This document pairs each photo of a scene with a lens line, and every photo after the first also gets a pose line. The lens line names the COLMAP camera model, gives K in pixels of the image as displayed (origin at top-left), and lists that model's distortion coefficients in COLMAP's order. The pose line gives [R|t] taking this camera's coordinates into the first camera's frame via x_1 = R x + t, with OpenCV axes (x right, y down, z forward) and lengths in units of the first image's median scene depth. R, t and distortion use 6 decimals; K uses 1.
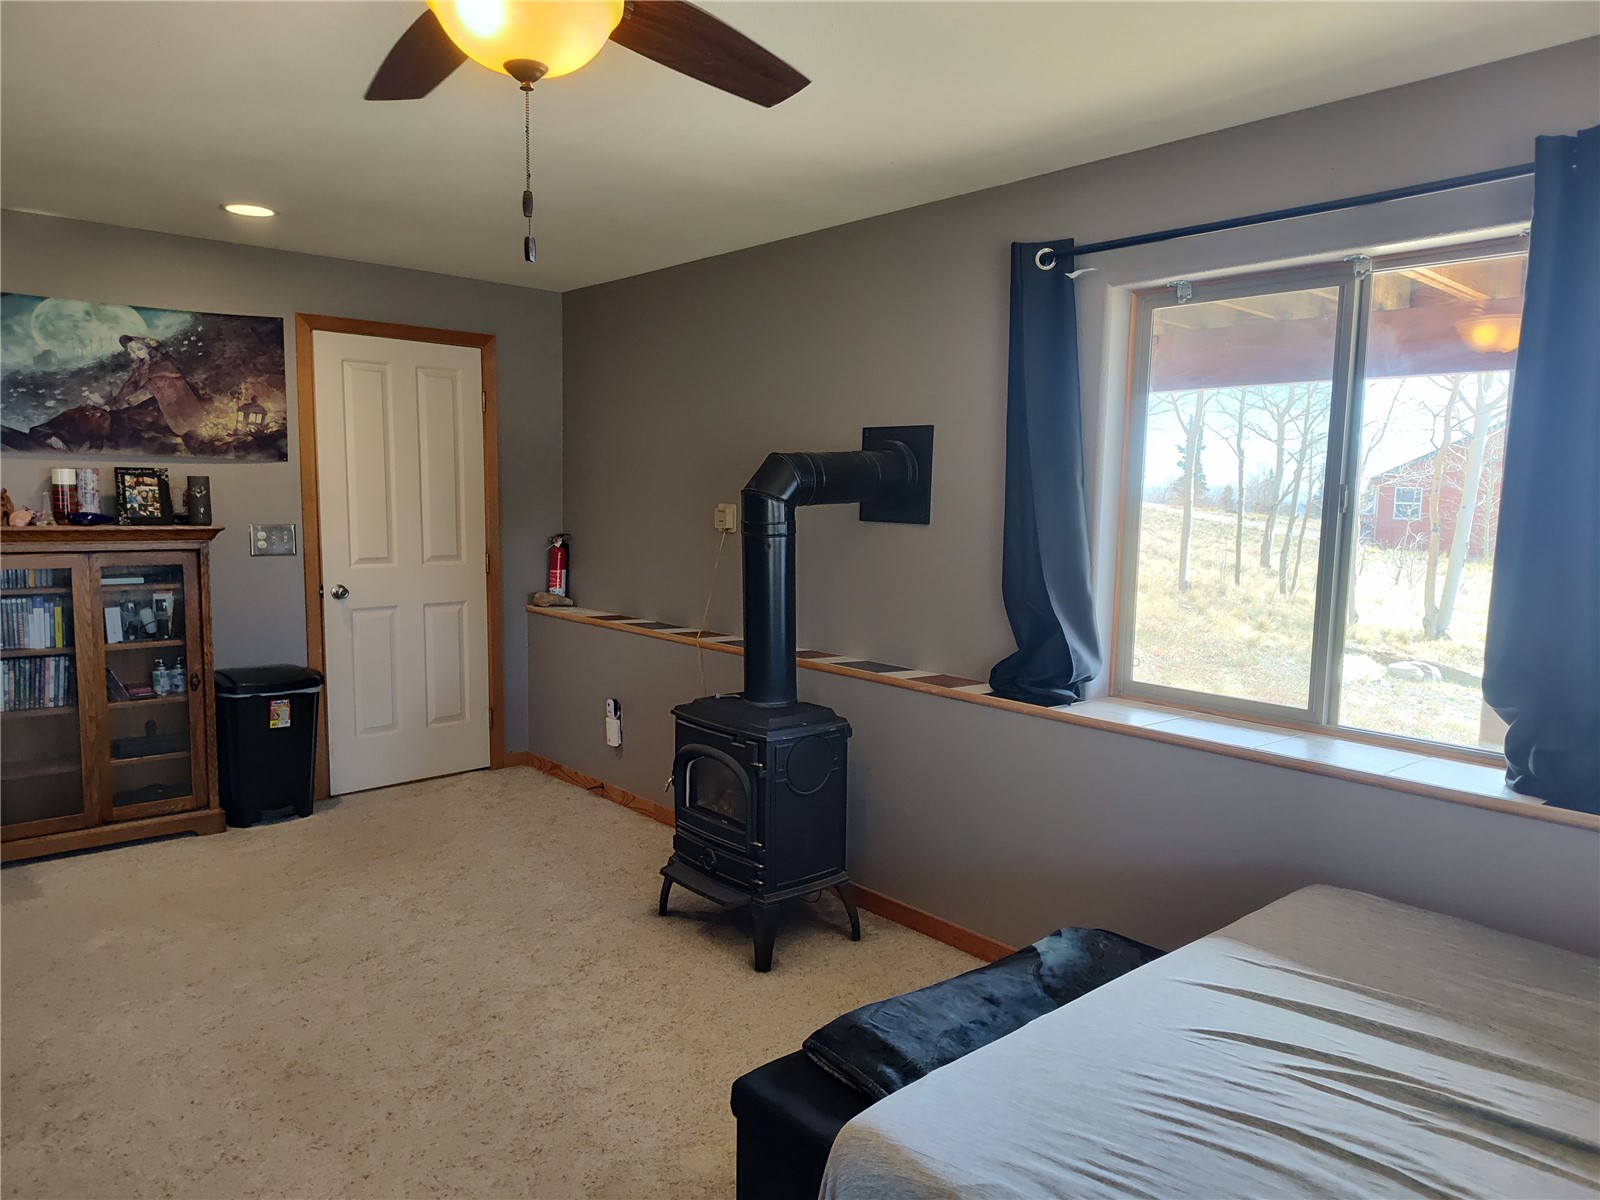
lens RADIAL K [[1069.9, 0, 801.1], [0, 1069.9, 604.2], [0, 0, 1]] dist [0.007976, -0.008033]
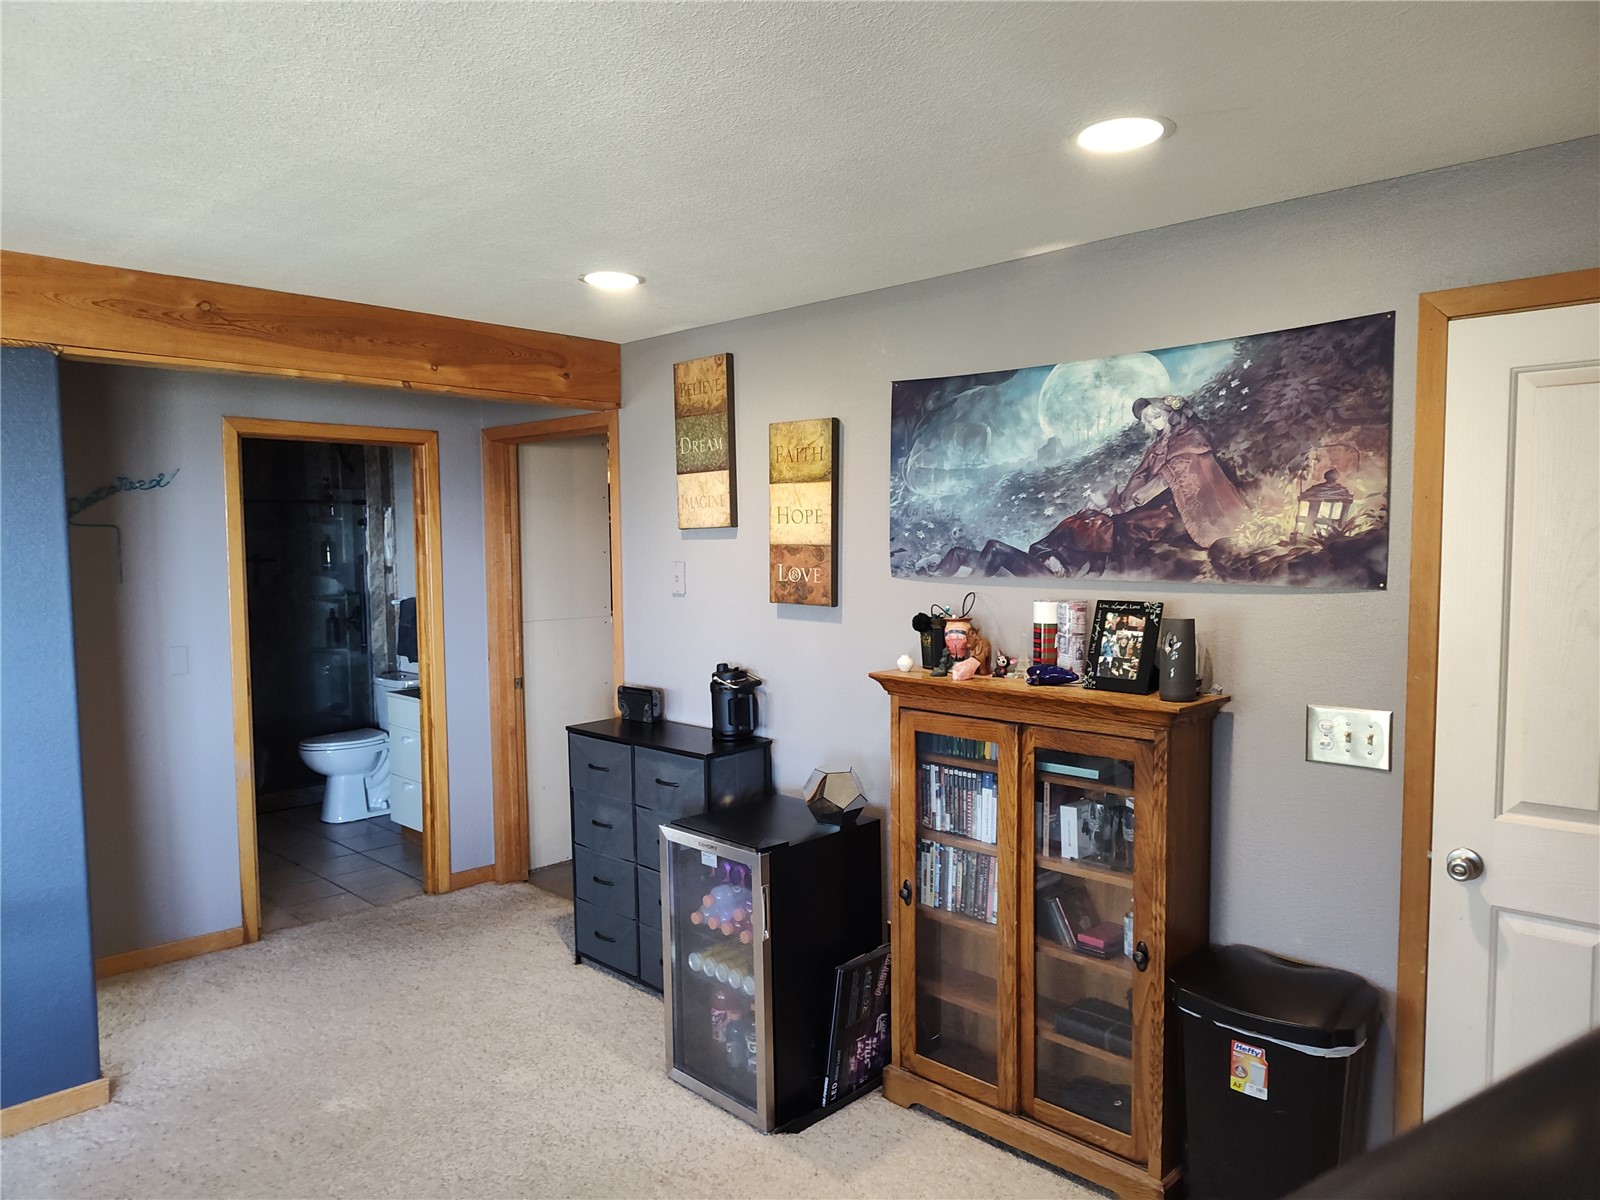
lens RADIAL K [[1069.9, 0, 801.8], [0, 1069.9, 623.9], [0, 0, 1]] dist [0.007976, -0.008033]
pose [[0.090225, 0.057174, -0.994279, 0.006155], [-0.103986, 0.993435, 0.047689, -0.123314], [0.990478, 0.099088, 0.095578, 0.741015]]
